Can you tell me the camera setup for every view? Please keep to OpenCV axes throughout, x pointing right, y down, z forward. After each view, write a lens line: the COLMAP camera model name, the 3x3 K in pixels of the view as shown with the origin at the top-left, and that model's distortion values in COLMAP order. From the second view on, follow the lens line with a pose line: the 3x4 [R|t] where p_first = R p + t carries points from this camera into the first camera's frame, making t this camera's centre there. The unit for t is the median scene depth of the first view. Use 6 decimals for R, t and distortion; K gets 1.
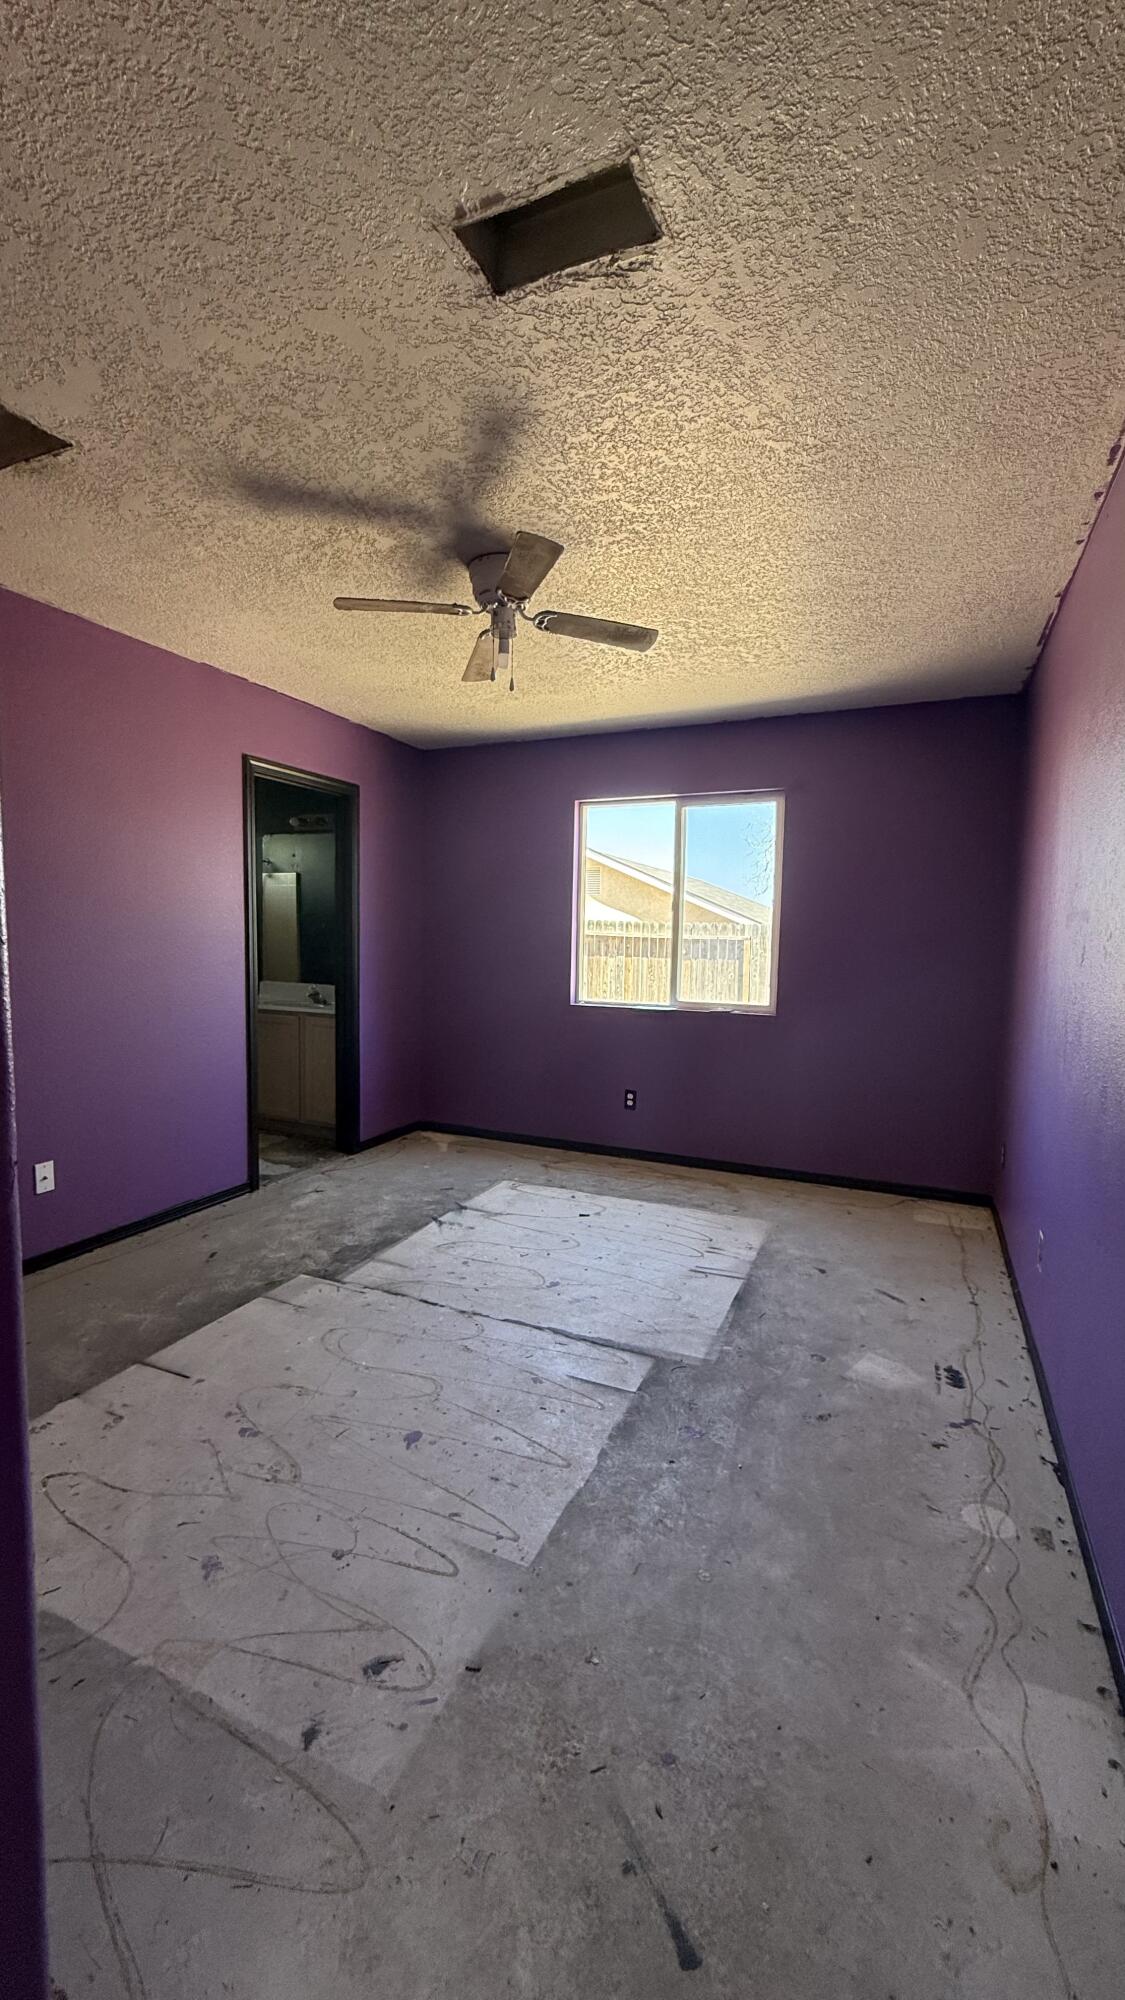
lens RADIAL K [[801.7, 0, 568.7], [0, 801.7, 1000.0], [0, 0, 1]] dist [-0.001928, -0.000165]
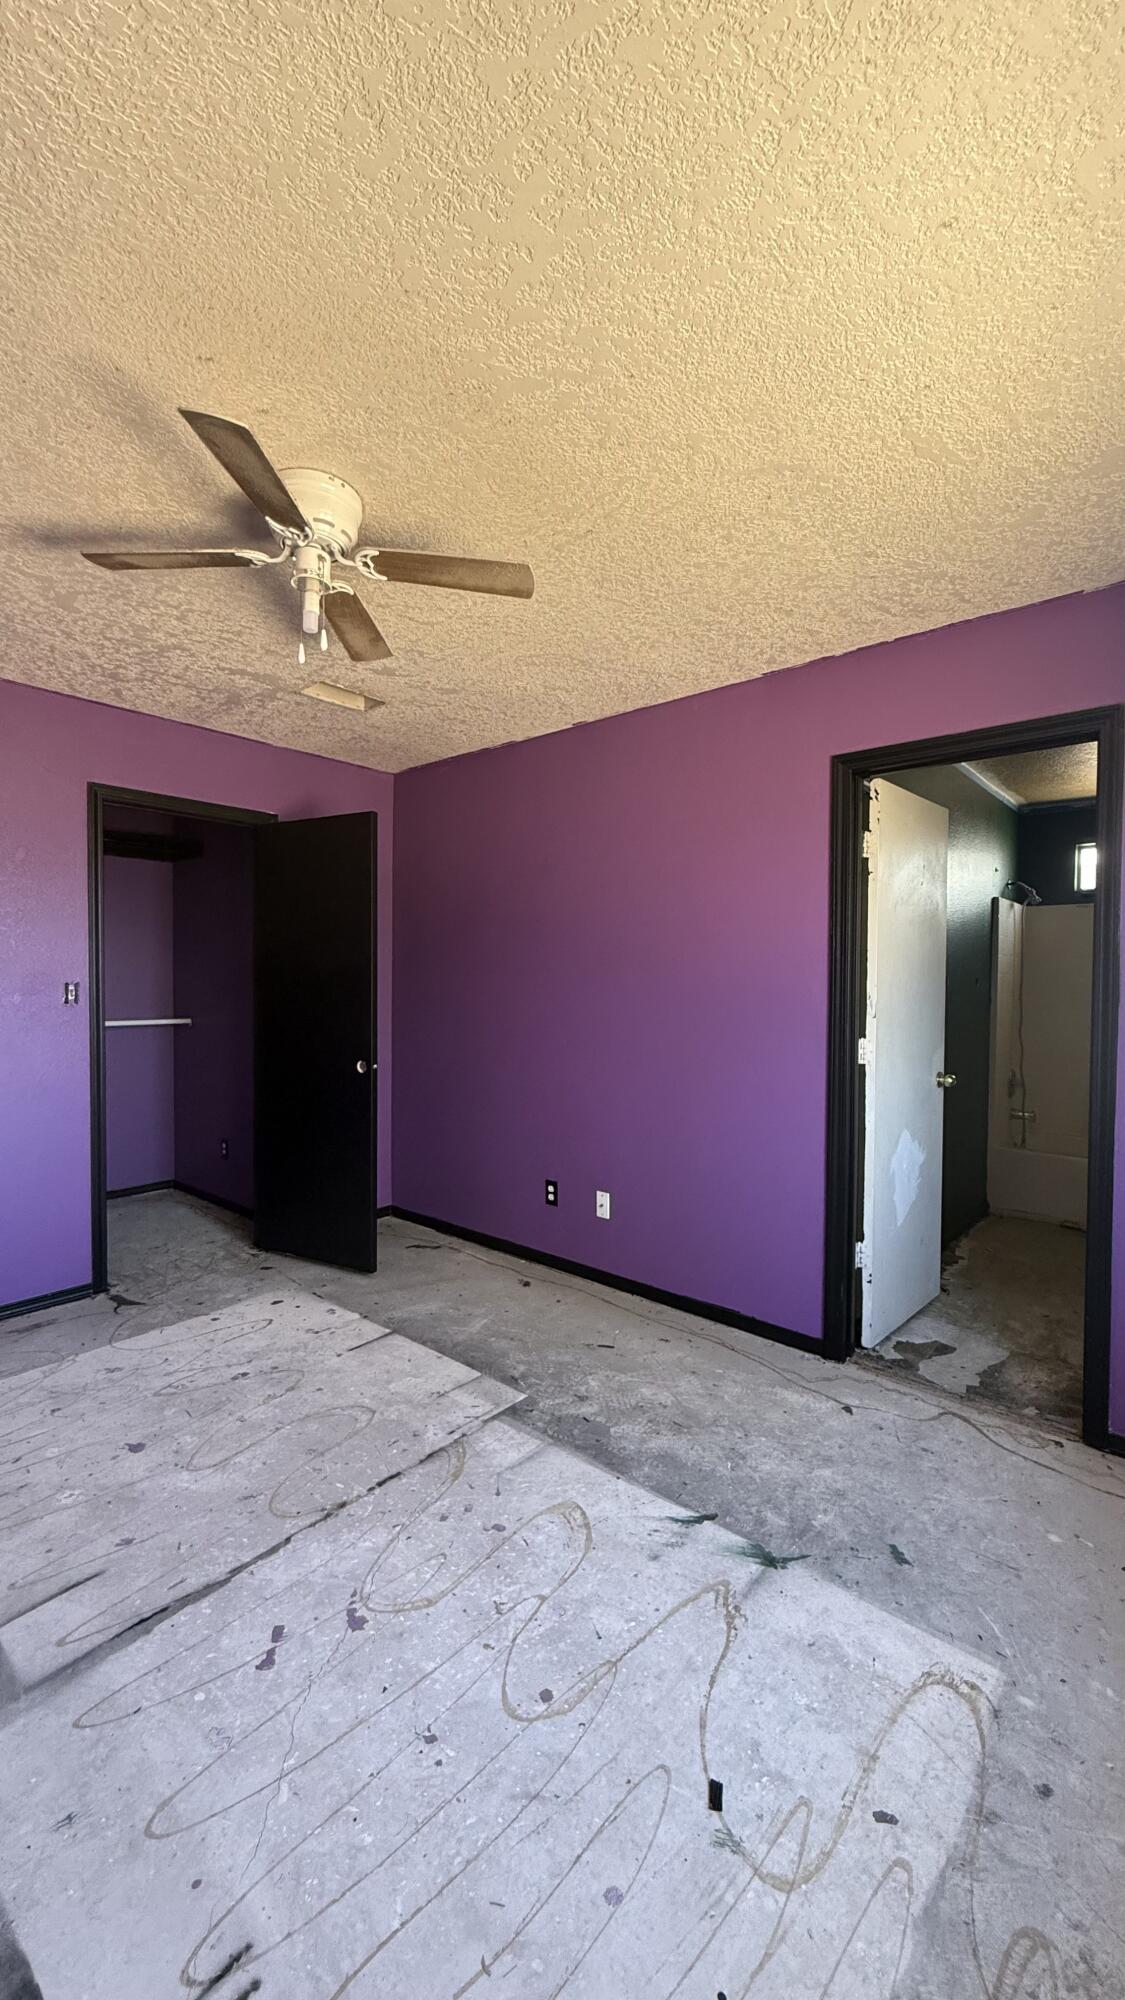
lens RADIAL K [[801.7, 0, 571.7], [0, 801.7, 1000.1], [0, 0, 1]] dist [-0.001928, -0.000165]
pose [[-0.292547, 0.004833, -0.956239, 0.399540], [-0.093712, 0.995029, 0.033699, -0.093626], [0.951648, 0.099469, -0.290640, 1.073986]]
